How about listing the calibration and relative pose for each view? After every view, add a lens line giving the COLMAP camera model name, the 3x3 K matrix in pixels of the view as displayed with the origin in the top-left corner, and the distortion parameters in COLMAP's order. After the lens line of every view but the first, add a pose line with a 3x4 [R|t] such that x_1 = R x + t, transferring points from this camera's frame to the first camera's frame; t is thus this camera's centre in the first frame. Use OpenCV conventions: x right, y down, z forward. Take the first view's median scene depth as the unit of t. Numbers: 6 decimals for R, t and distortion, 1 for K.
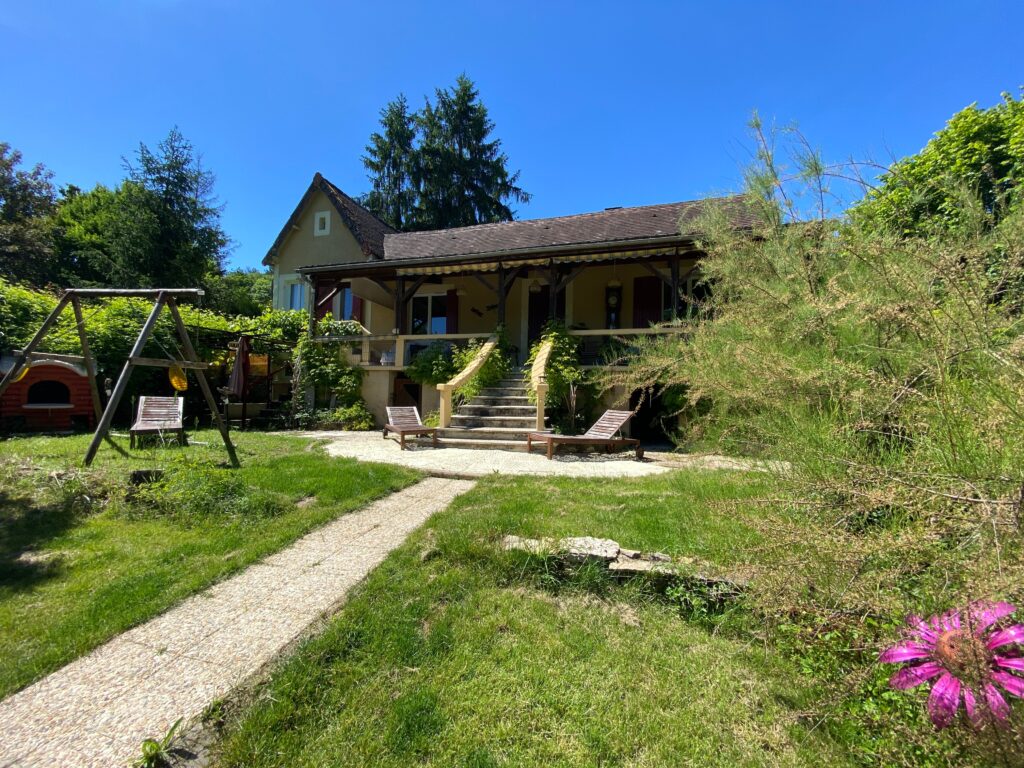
lens RADIAL K [[415.3, 0, 514.1], [0, 415.3, 381.2], [0, 0, 1]] dist [0.029859, -0.025349]
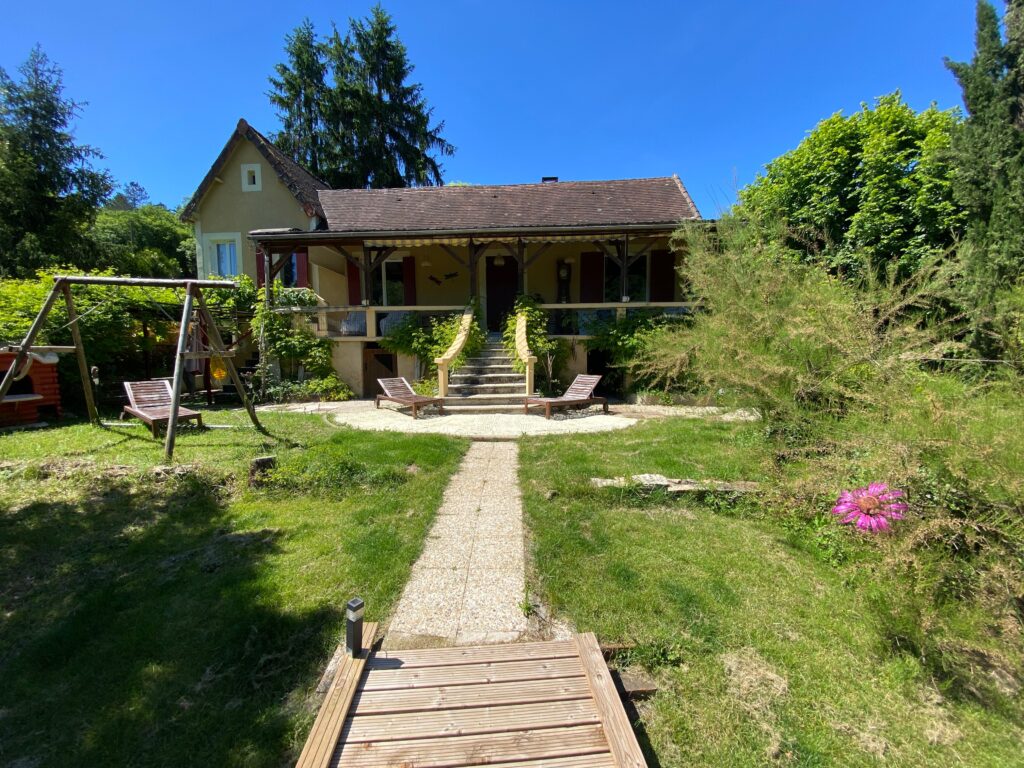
lens RADIAL K [[415.3, 0, 514.1], [0, 415.3, 381.2], [0, 0, 1]] dist [0.029859, -0.025349]
pose [[0.972540, -0.046948, 0.227950, -0.191167], [0.019445, 0.992409, 0.121435, -0.050683], [-0.231920, -0.113668, 0.966071, -0.104944]]
